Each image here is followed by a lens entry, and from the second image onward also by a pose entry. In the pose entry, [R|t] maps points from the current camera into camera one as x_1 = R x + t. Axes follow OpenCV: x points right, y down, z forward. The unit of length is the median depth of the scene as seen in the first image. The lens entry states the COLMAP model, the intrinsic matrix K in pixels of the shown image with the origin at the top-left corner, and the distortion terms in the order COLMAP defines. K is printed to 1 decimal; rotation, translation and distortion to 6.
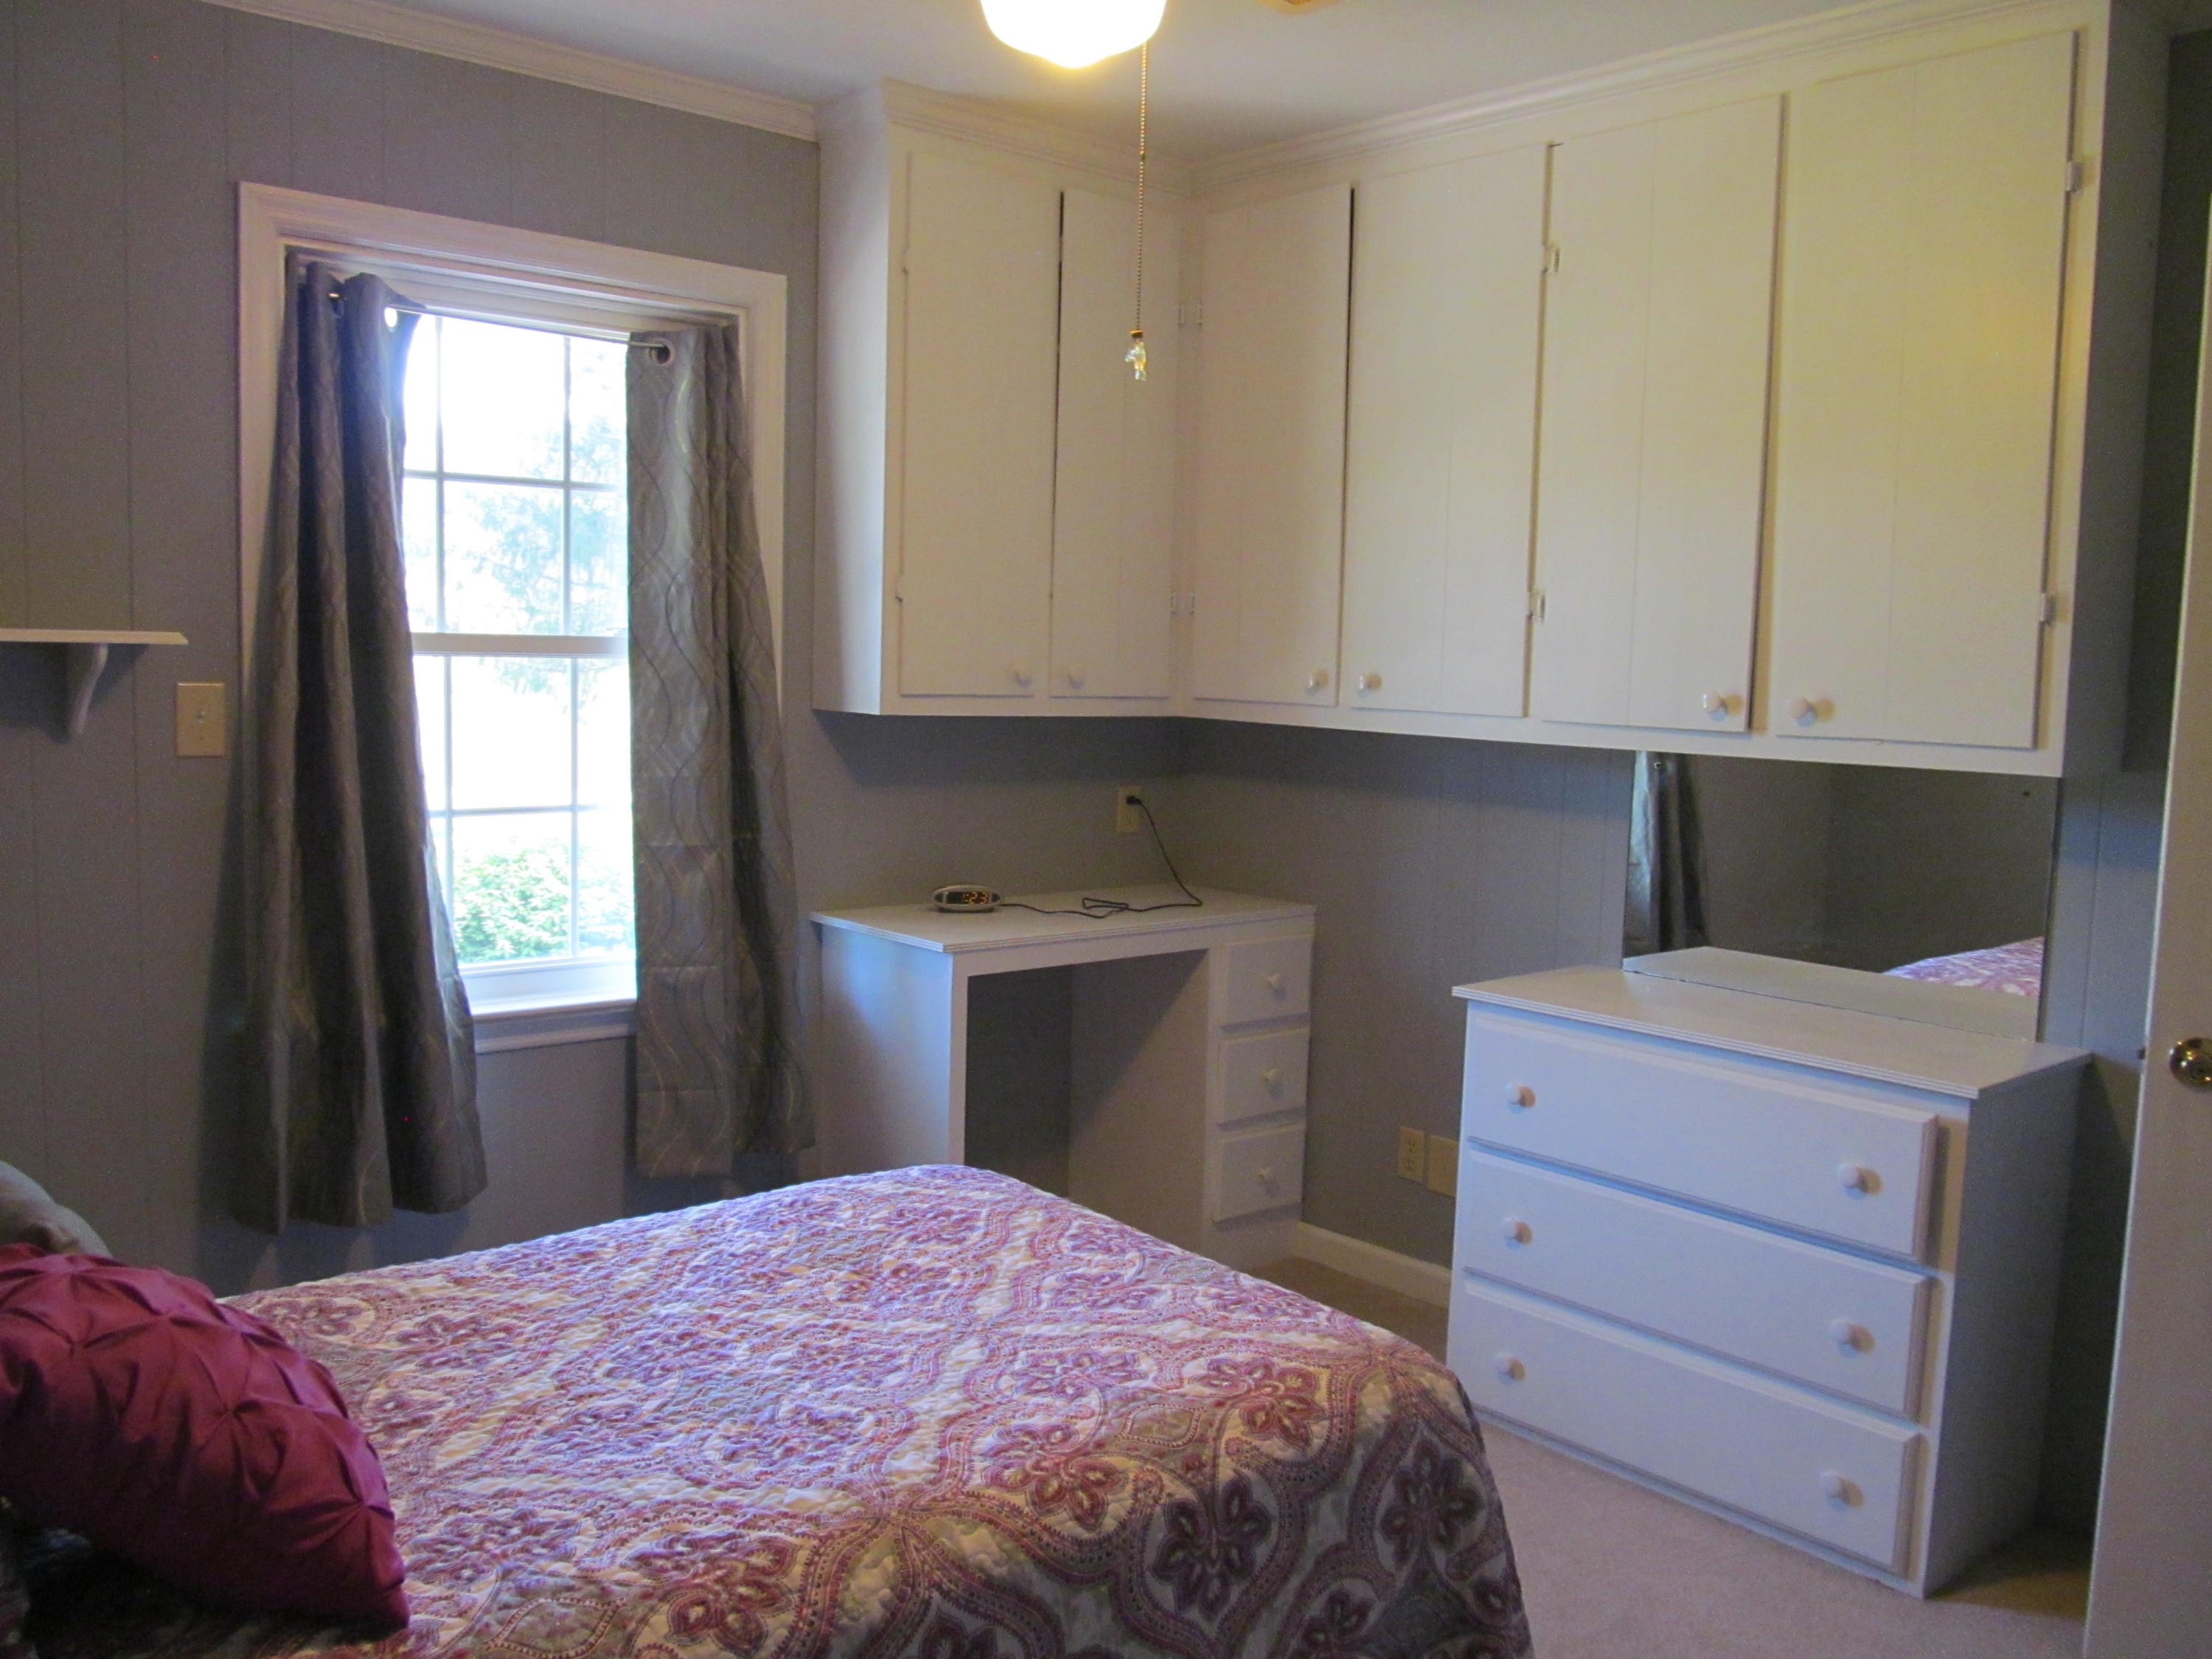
lens RADIAL K [[1836.2, 0, 1103.7], [0, 1836.2, 832.4], [0, 0, 1]] dist [-0.065146, 0.030977]
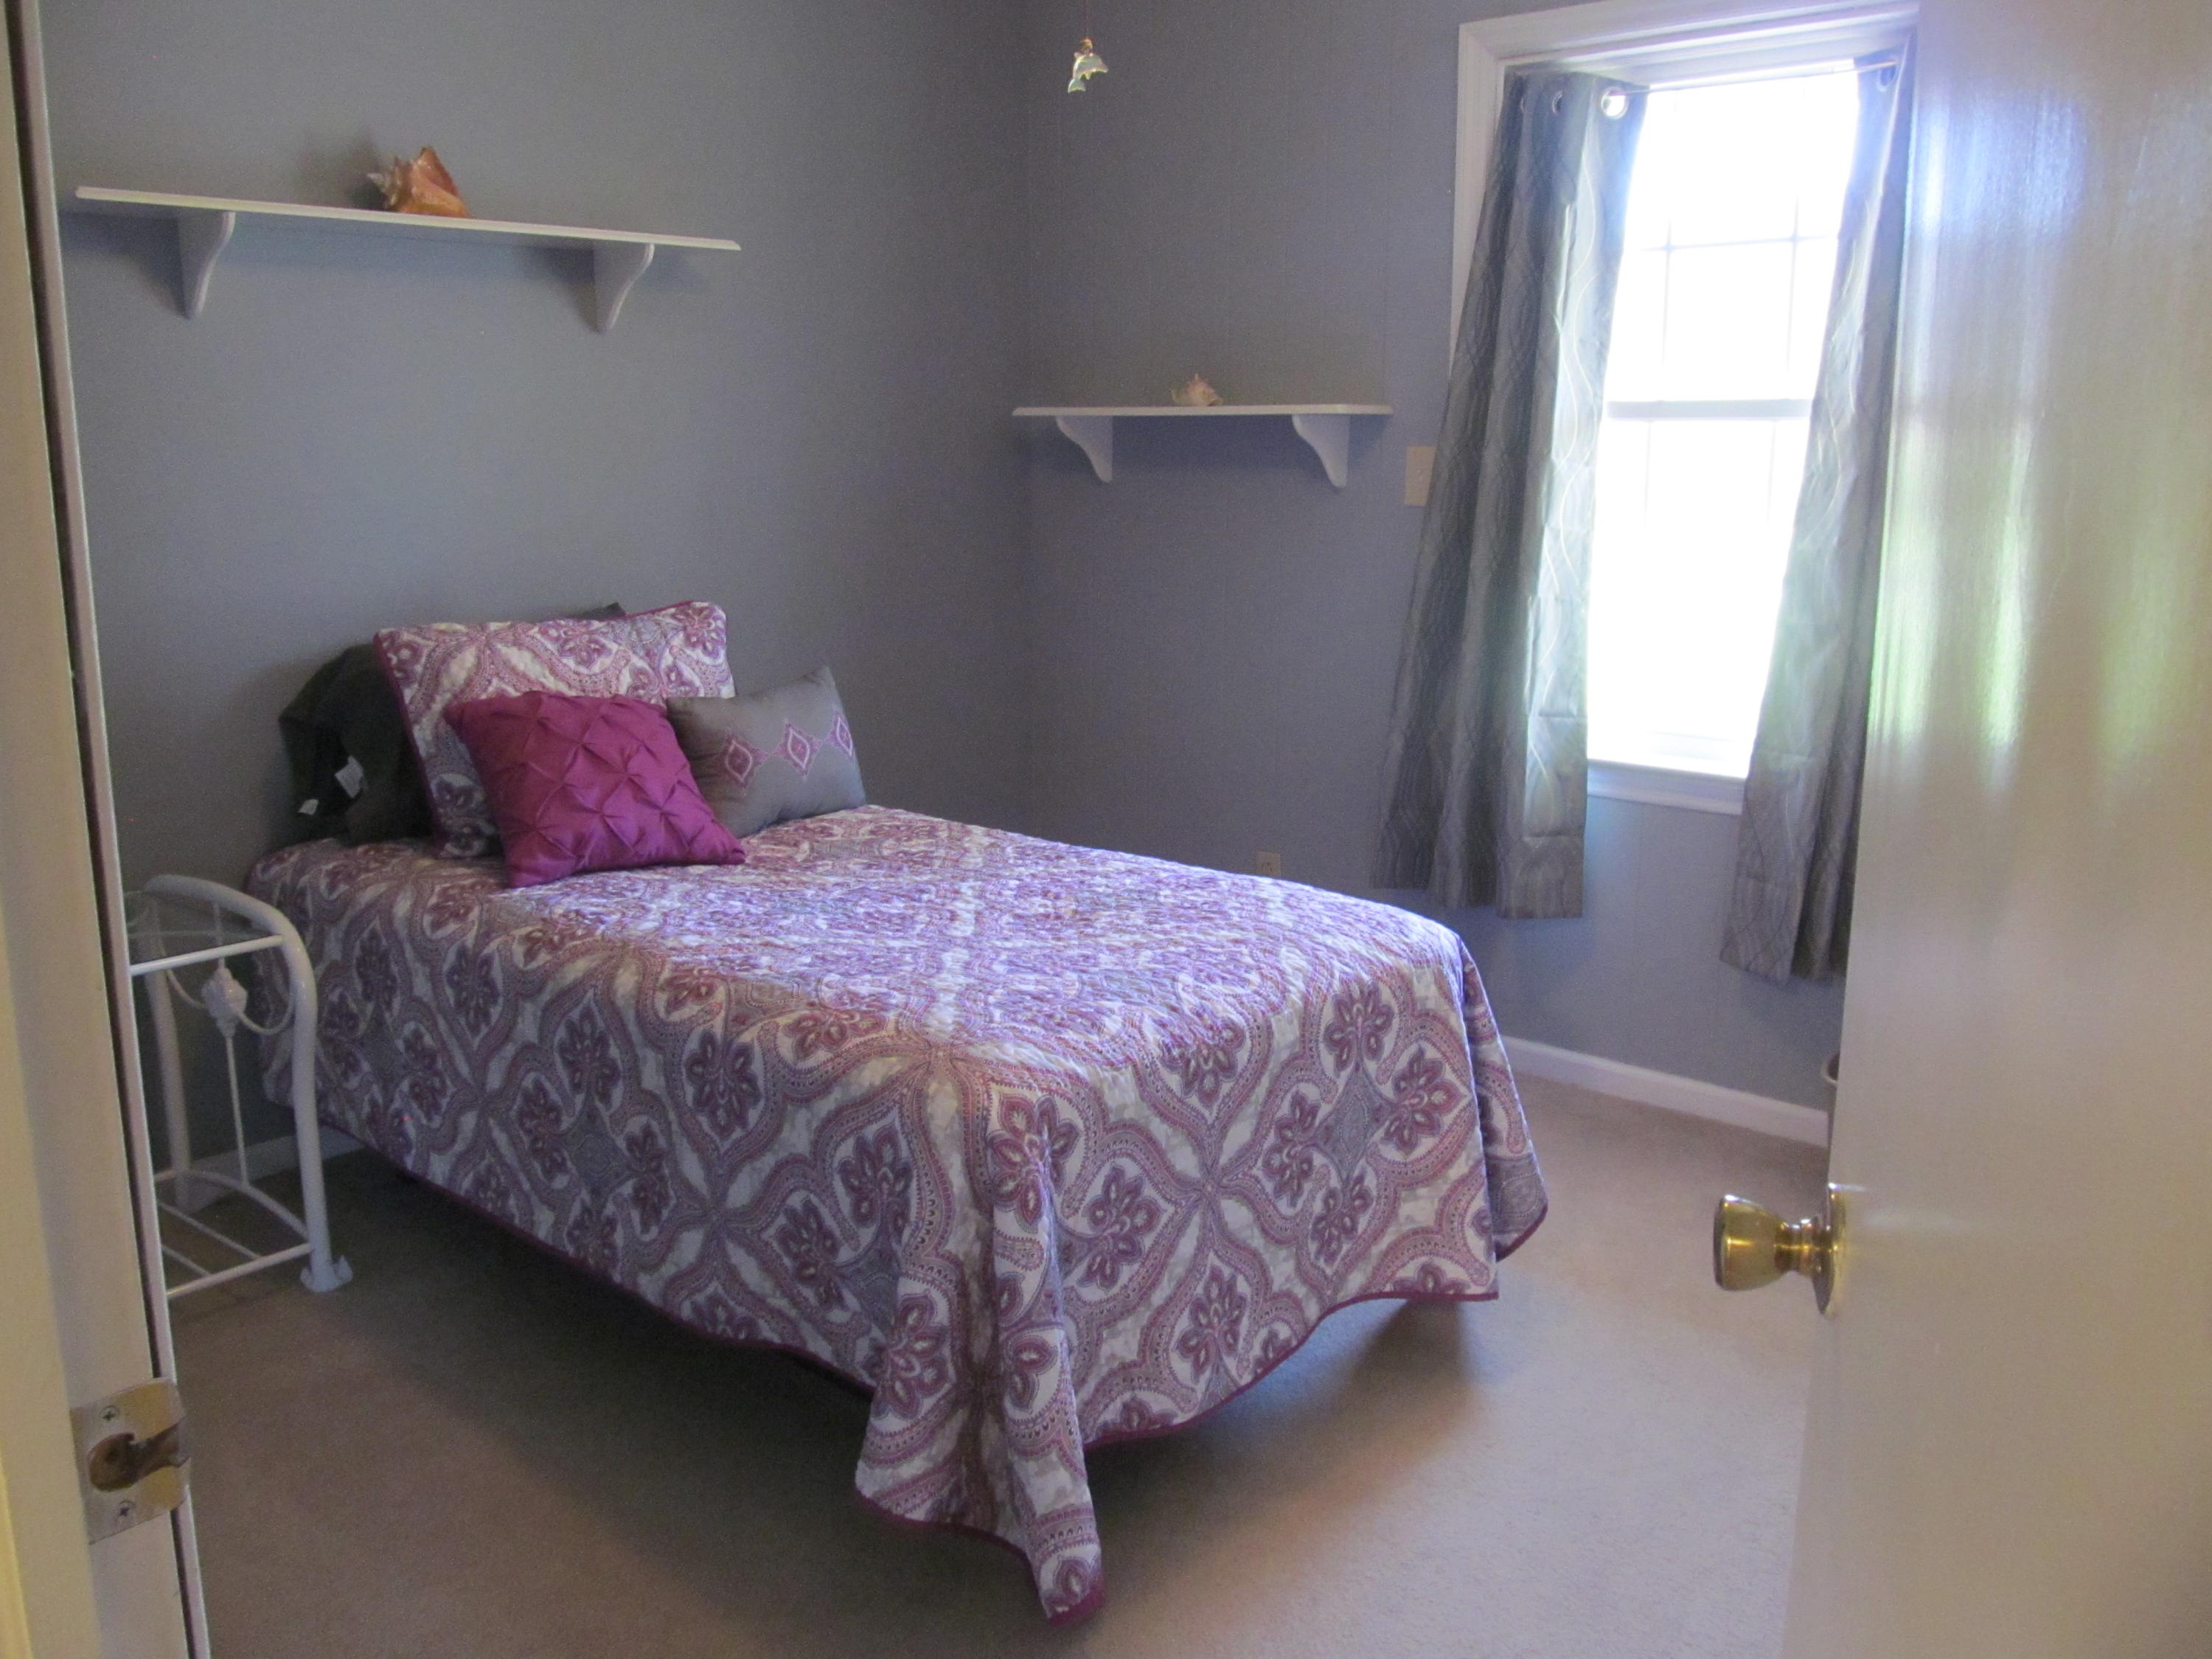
lens RADIAL K [[1836.2, 0, 1102.6], [0, 1836.2, 832.2], [0, 0, 1]] dist [-0.065146, 0.030977]
pose [[0.122778, 0.173123, -0.977217, 1.223031], [-0.097304, 0.982023, 0.161749, -0.005541], [0.987653, 0.075228, 0.137416, 1.014500]]
